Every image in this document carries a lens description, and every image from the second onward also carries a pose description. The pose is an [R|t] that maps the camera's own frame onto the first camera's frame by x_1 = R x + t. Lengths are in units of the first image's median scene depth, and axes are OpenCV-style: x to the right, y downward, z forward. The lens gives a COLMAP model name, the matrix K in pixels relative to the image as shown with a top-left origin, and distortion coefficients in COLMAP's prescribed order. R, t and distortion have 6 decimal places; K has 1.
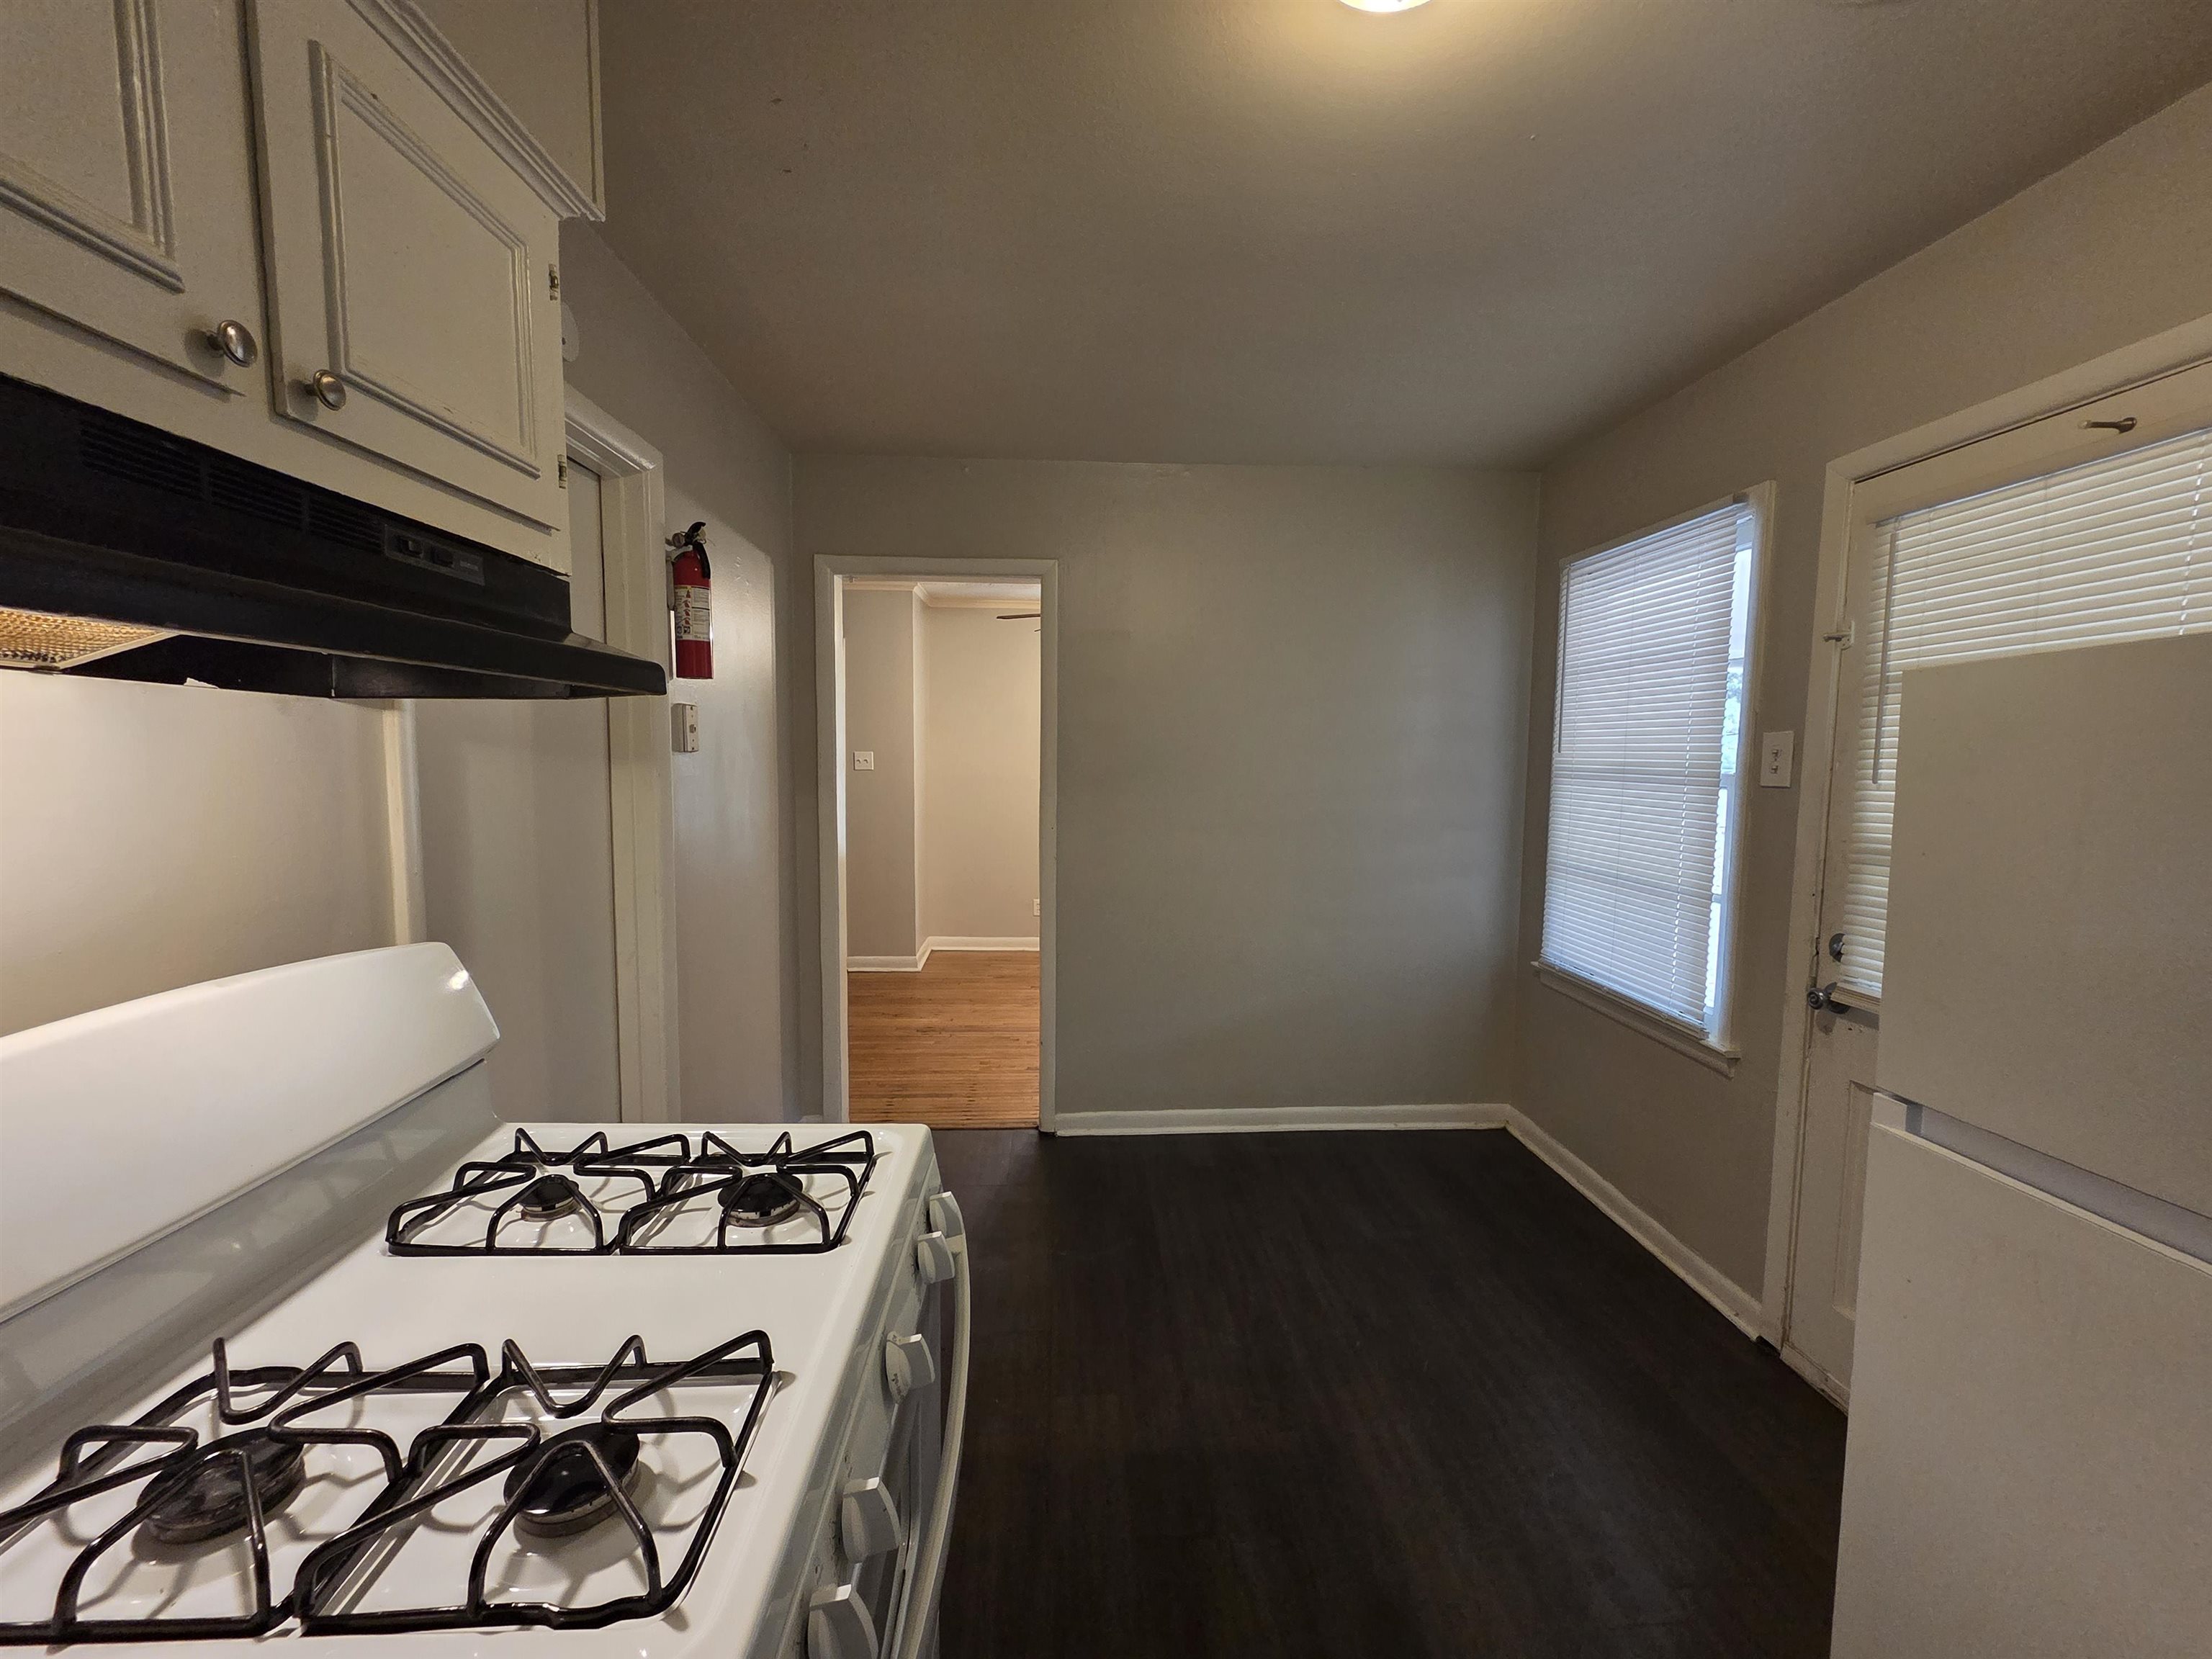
lens RADIAL K [[903.8, 0, 1118.6], [0, 903.8, 838.3], [0, 0, 1]] dist [0.000238, -0.001051]
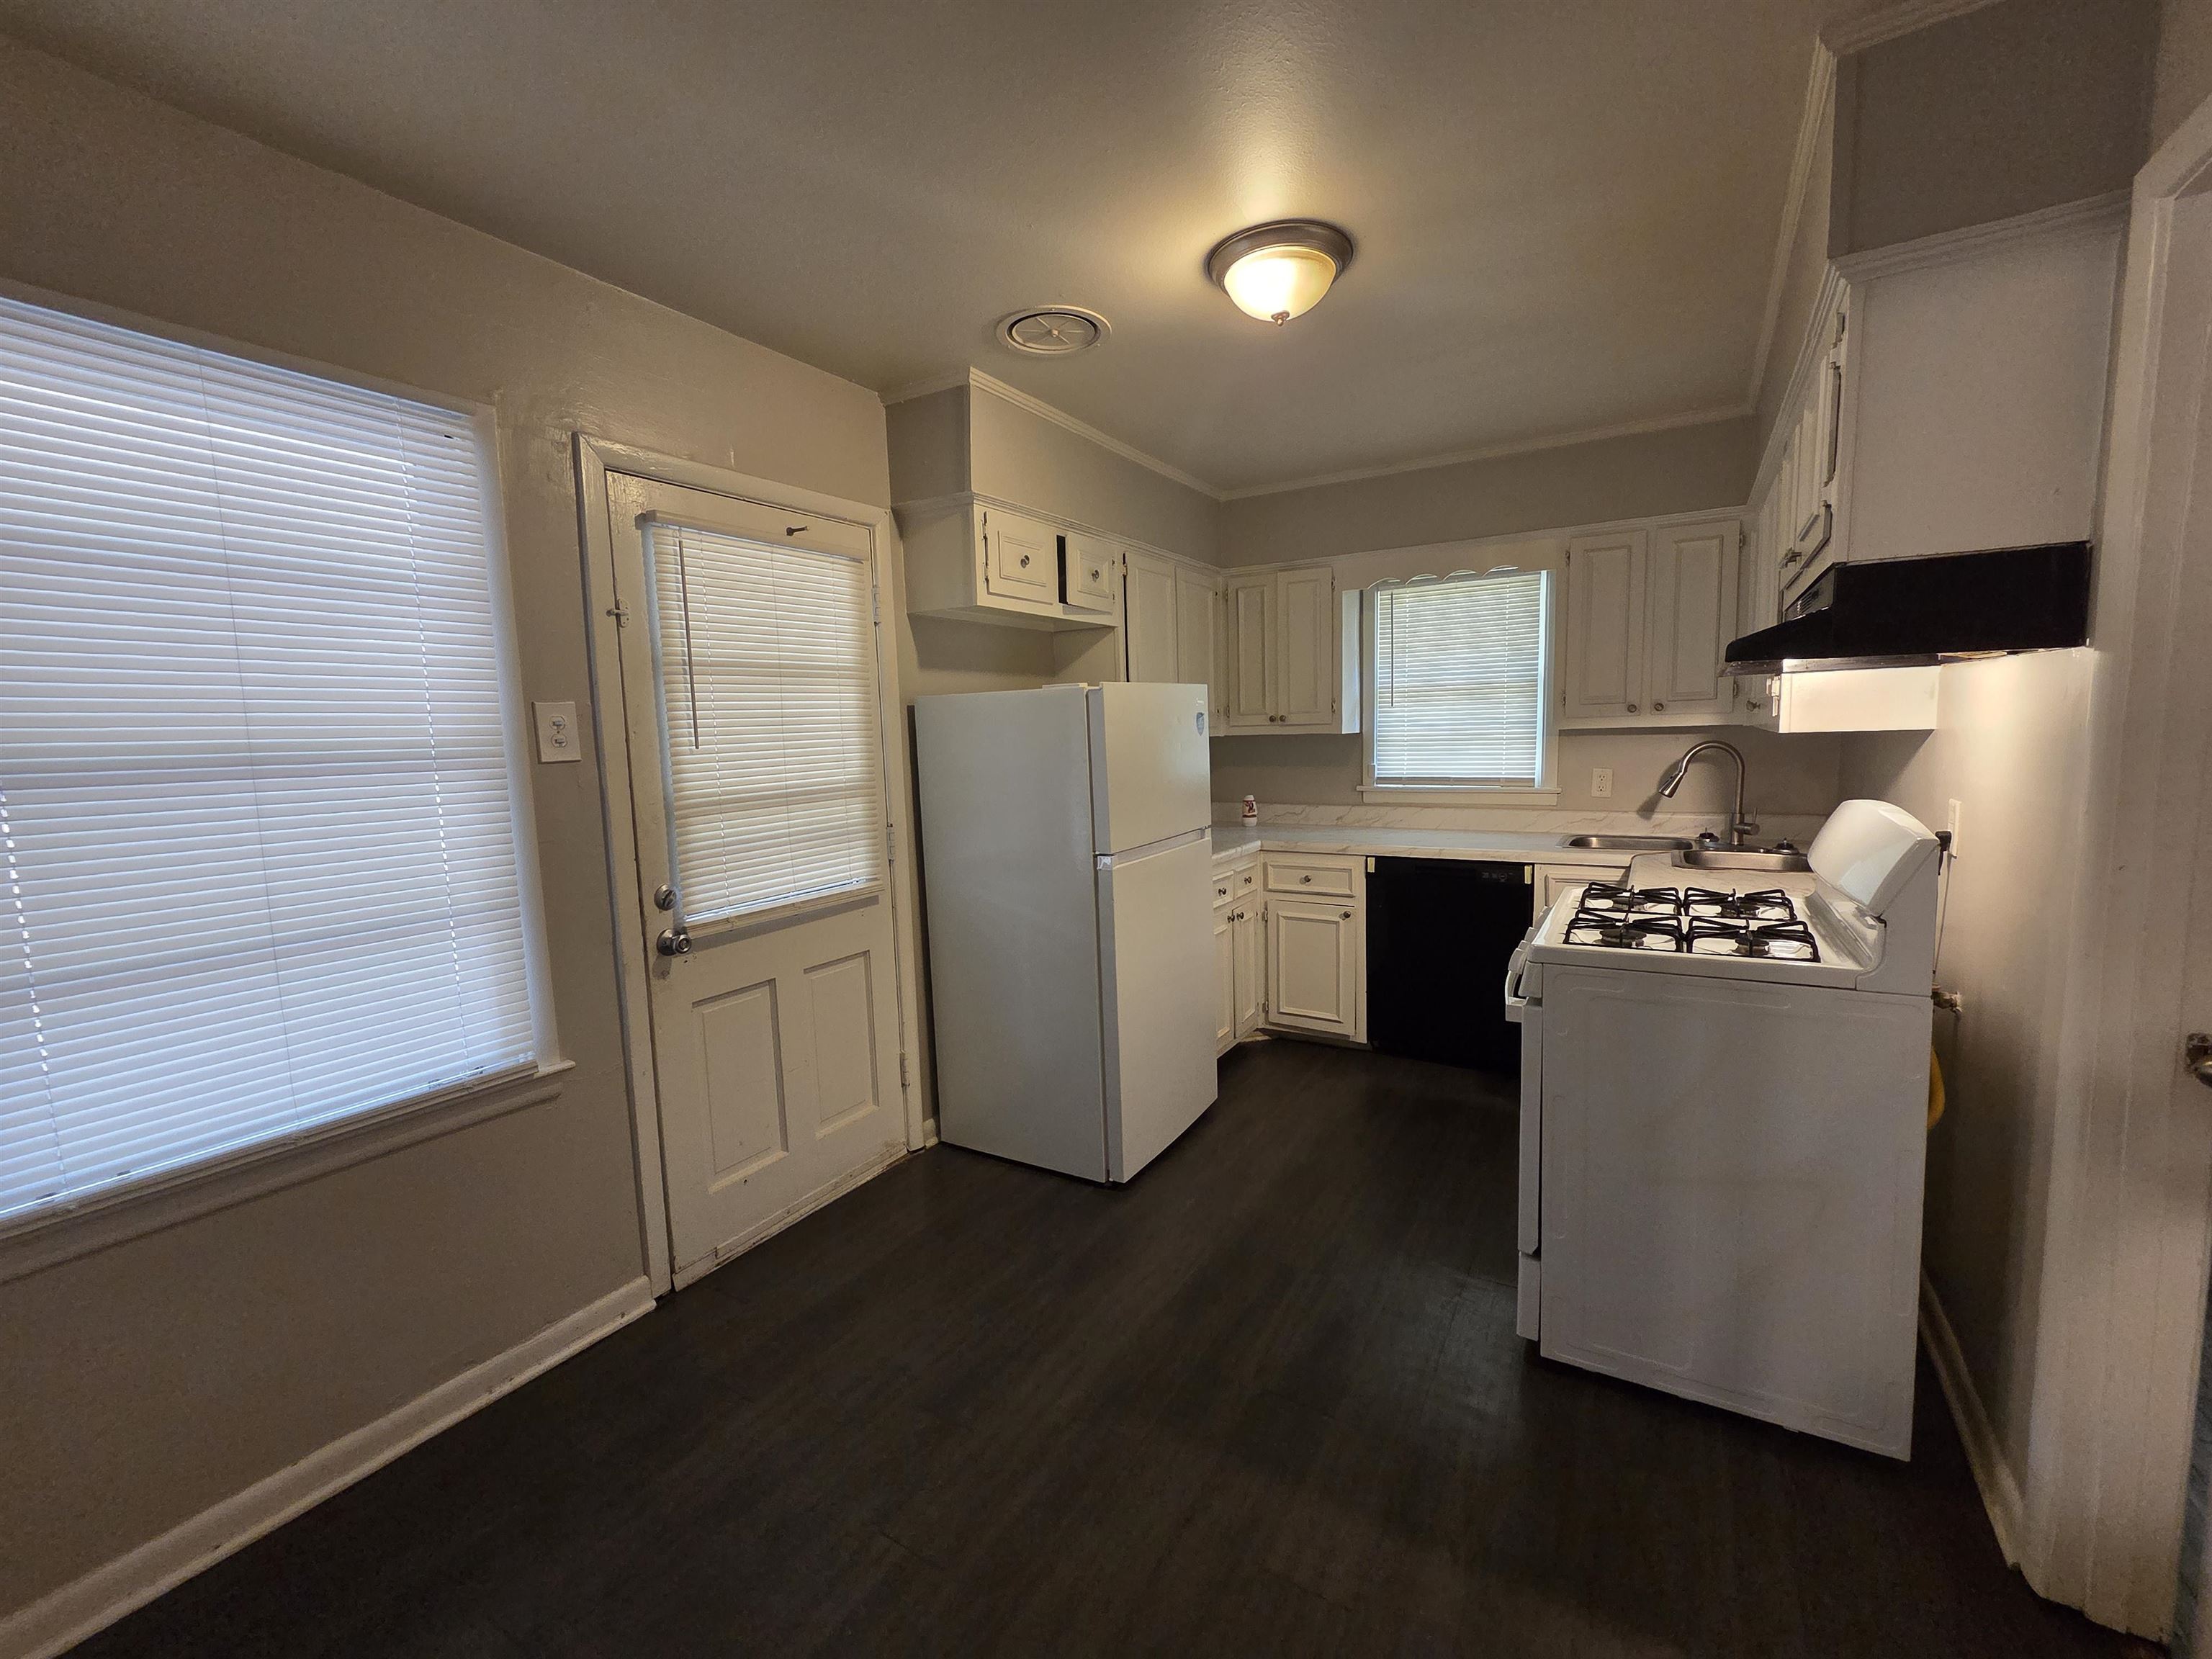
lens RADIAL K [[903.8, 0, 1123.0], [0, 903.8, 826.9], [0, 0, 1]] dist [0.000238, -0.001051]
pose [[-0.830250, -0.043911, 0.555658, -0.267614], [0.072131, 0.980045, 0.185225, -0.118887], [-0.552704, 0.193863, -0.810516, 1.430673]]
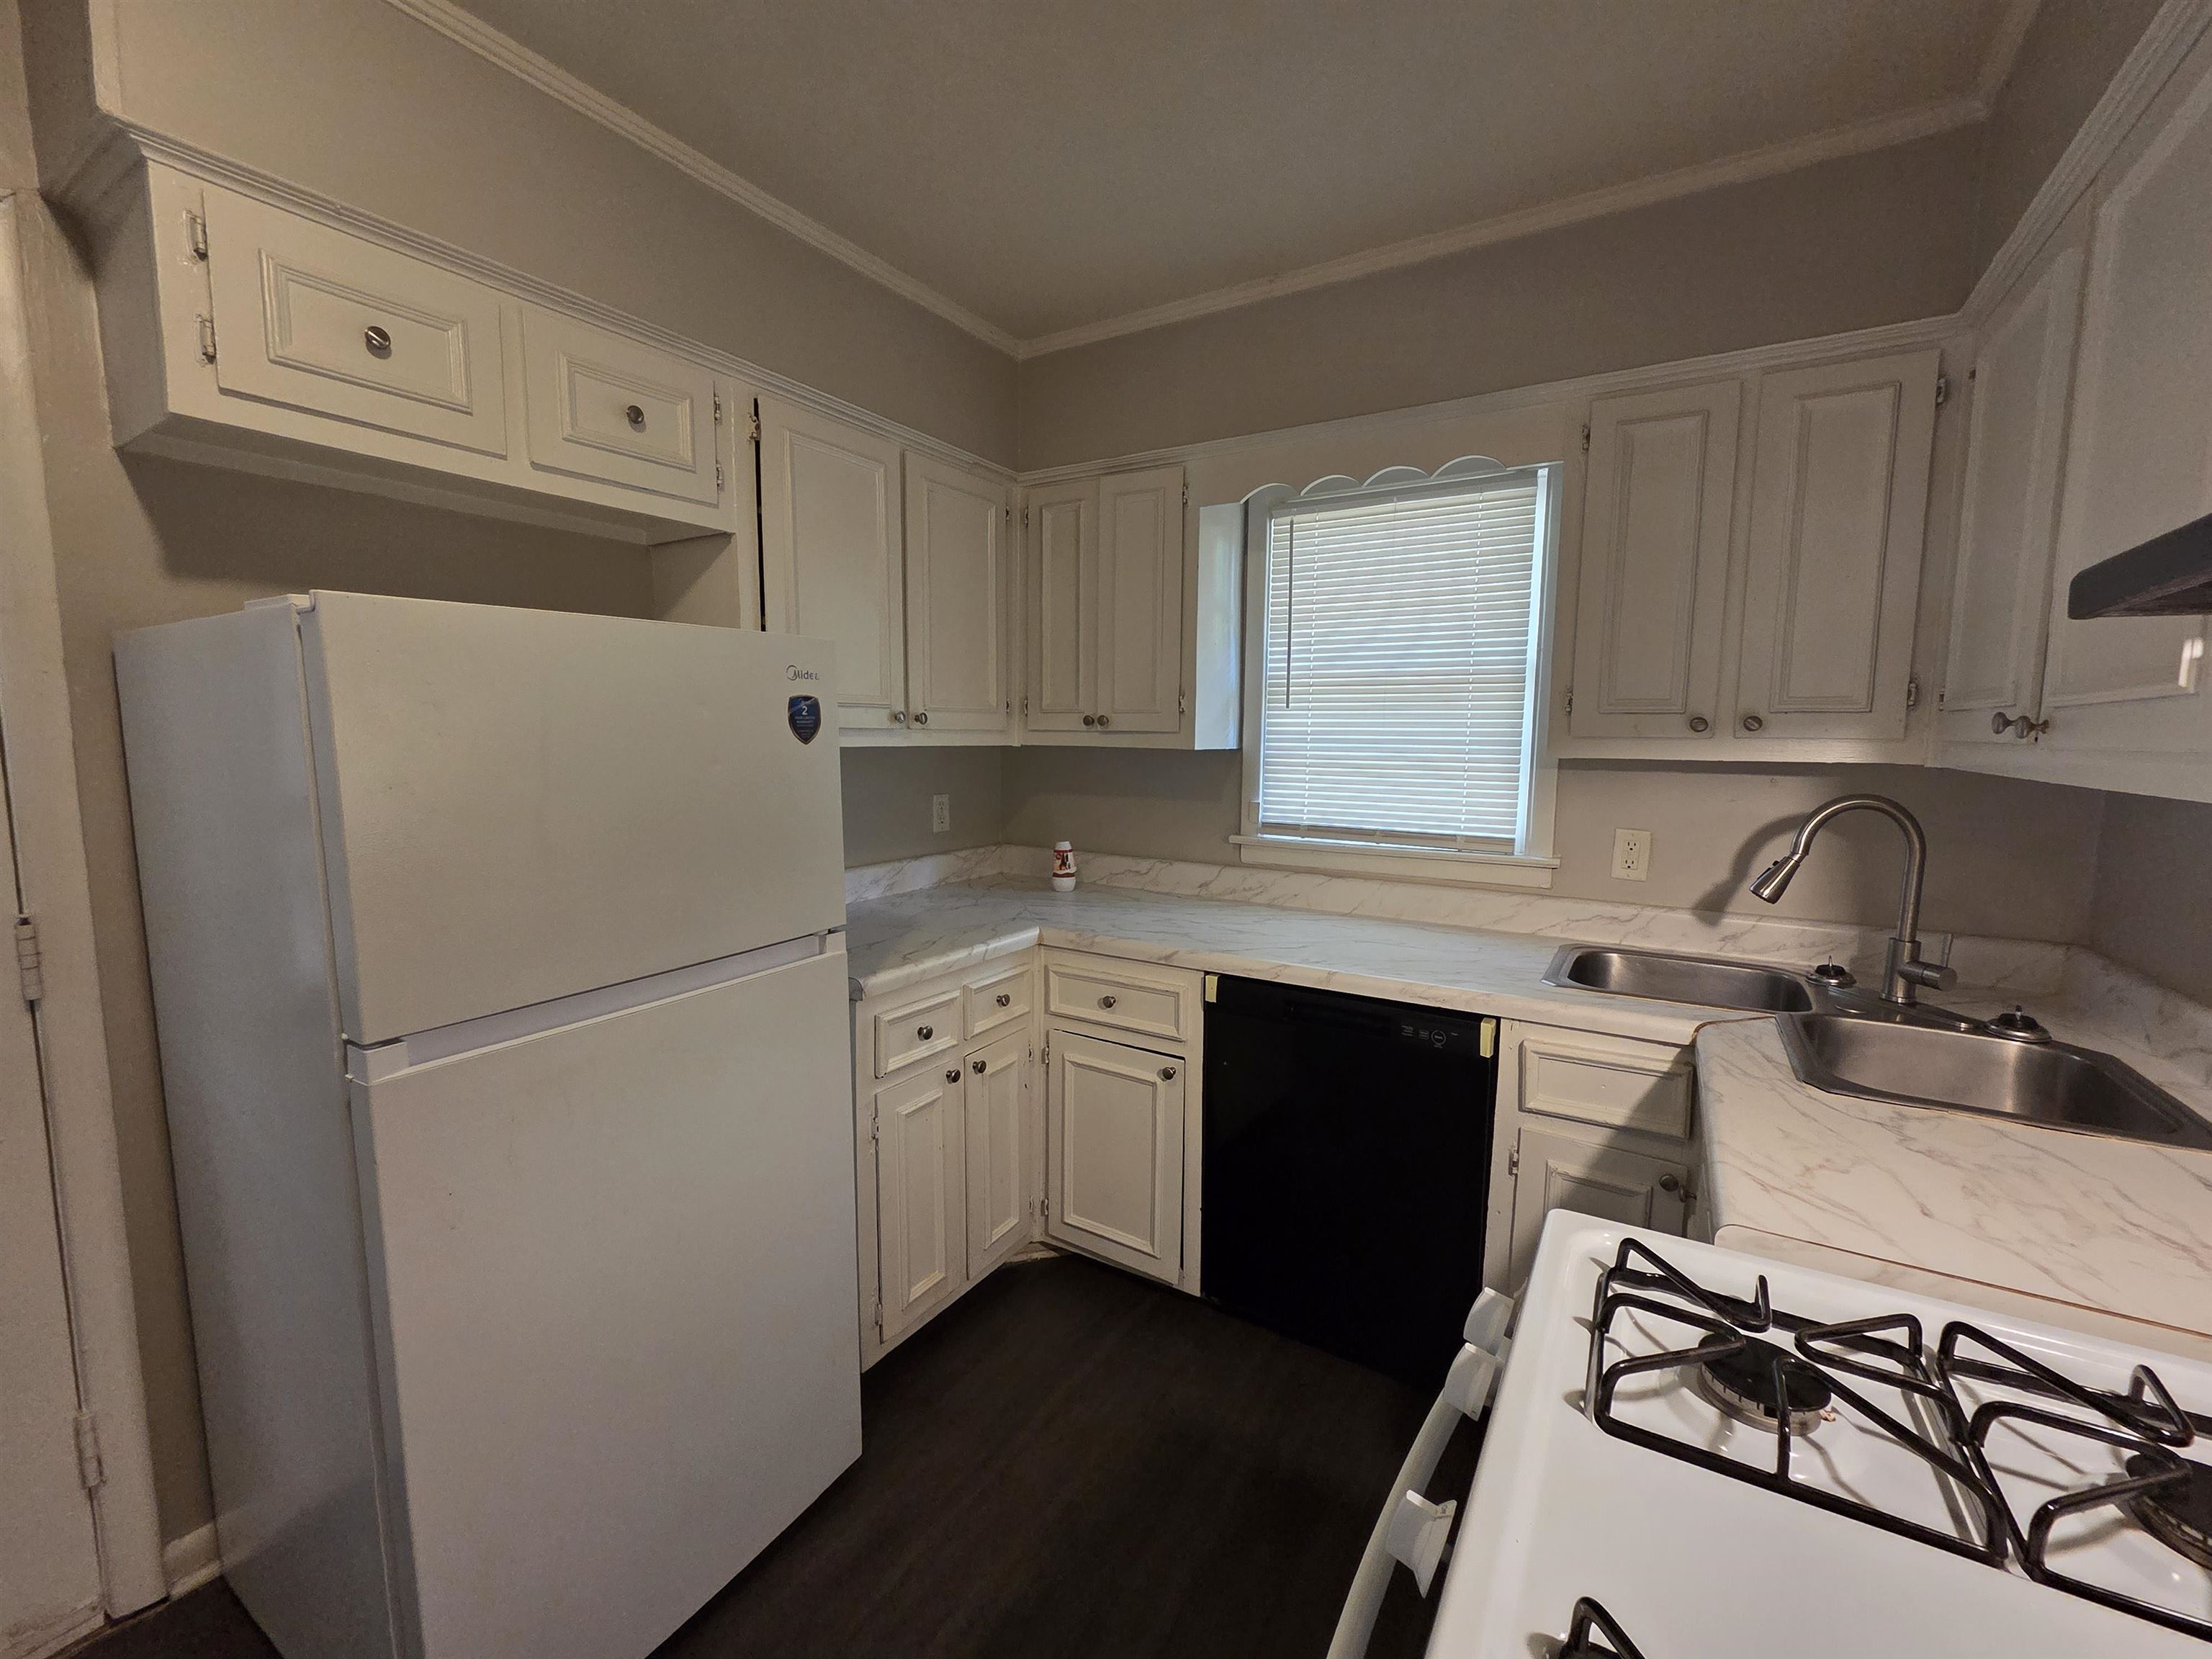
lens RADIAL K [[903.8, 0, 1128.1], [0, 903.8, 825.0], [0, 0, 1]] dist [0.000238, -0.001051]
pose [[-0.827792, -0.072972, 0.556269, -0.145423], [0.032767, 0.983524, 0.177781, -0.032816], [-0.560077, 0.165393, -0.811763, 0.533842]]
